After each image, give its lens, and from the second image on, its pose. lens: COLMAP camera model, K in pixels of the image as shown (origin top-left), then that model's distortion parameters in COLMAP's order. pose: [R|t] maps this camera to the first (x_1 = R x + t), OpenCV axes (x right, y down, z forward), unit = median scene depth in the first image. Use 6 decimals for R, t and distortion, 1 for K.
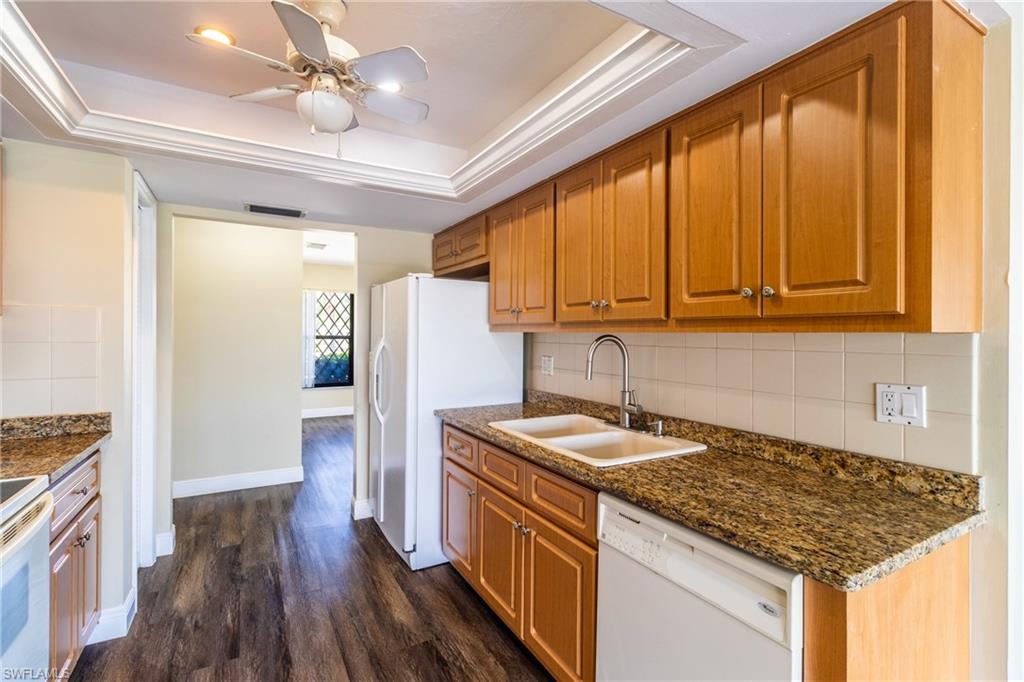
lens RADIAL K [[472.9, 0, 523.4], [0, 472.9, 334.5], [0, 0, 1]] dist [-0.002495, -0.000925]
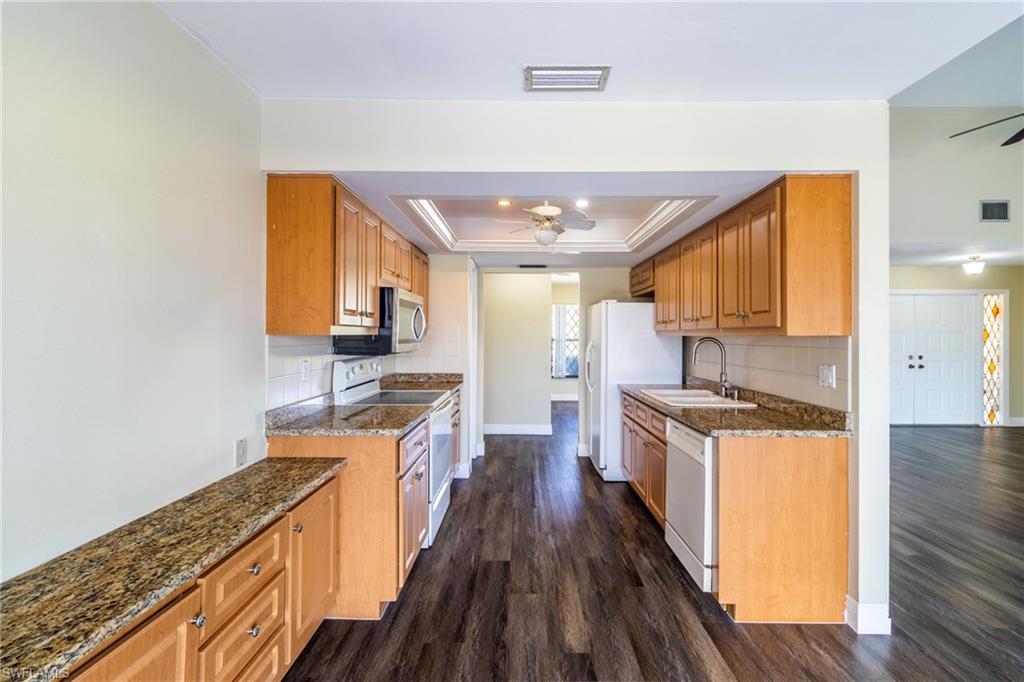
lens RADIAL K [[472.9, 0, 517.8], [0, 472.9, 335.9], [0, 0, 1]] dist [-0.002495, -0.000925]
pose [[0.855879, -0.002789, -0.517169, 0.360808], [0.000344, 0.999988, -0.004824, 0.002804], [0.517176, 0.003951, 0.855870, -0.567940]]
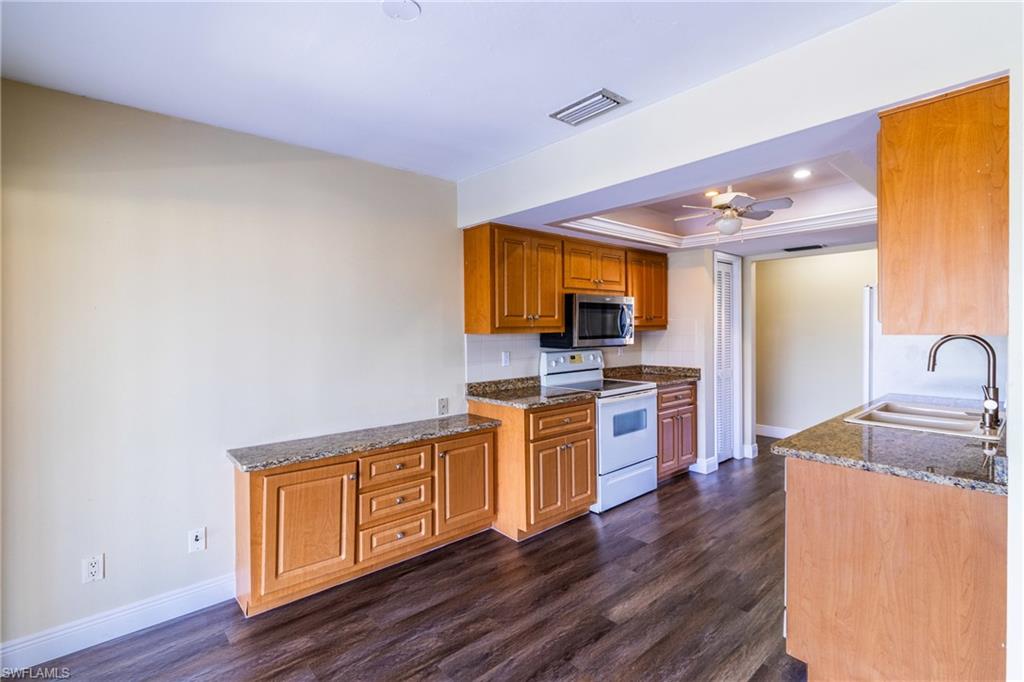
lens RADIAL K [[472.9, 0, 516.4], [0, 472.9, 336.3], [0, 0, 1]] dist [-0.002495, -0.000925]
pose [[0.187359, 0.009790, -0.982243, 0.848442], [0.008264, 0.999899, 0.011543, -0.010669], [0.982257, -0.010280, 0.187259, -0.181558]]
